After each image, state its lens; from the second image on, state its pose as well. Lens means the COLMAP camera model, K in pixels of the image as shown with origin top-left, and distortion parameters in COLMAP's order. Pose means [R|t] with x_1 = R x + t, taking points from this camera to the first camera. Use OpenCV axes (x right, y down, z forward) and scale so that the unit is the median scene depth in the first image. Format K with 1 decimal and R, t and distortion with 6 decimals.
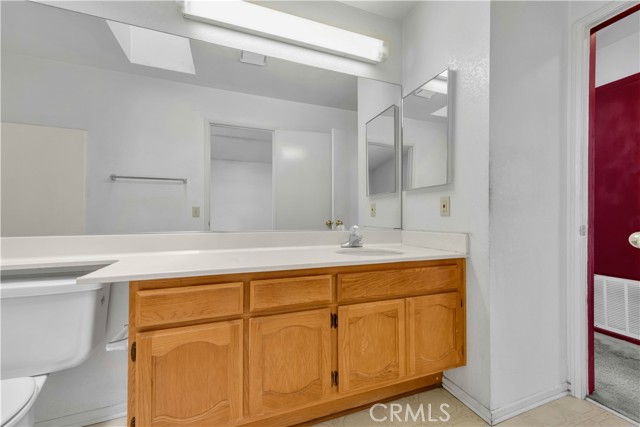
lens RADIAL K [[255.3, 0, 319.6], [0, 255.3, 216.1], [0, 0, 1]] dist [-0.000196, 0.000002]
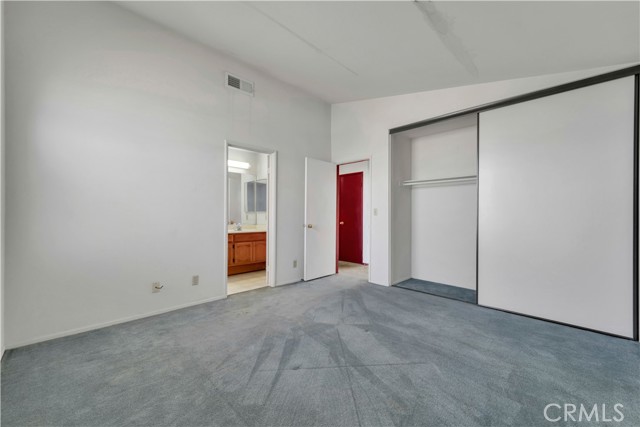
lens RADIAL K [[255.3, 0, 319.4], [0, 255.3, 214.6], [0, 0, 1]] dist [-0.000196, 0.000002]
pose [[0.913593, 0.003778, 0.406613, -0.328286], [-0.006760, 0.999960, 0.005898, -0.130547], [-0.406574, -0.008137, 0.913582, -3.072327]]
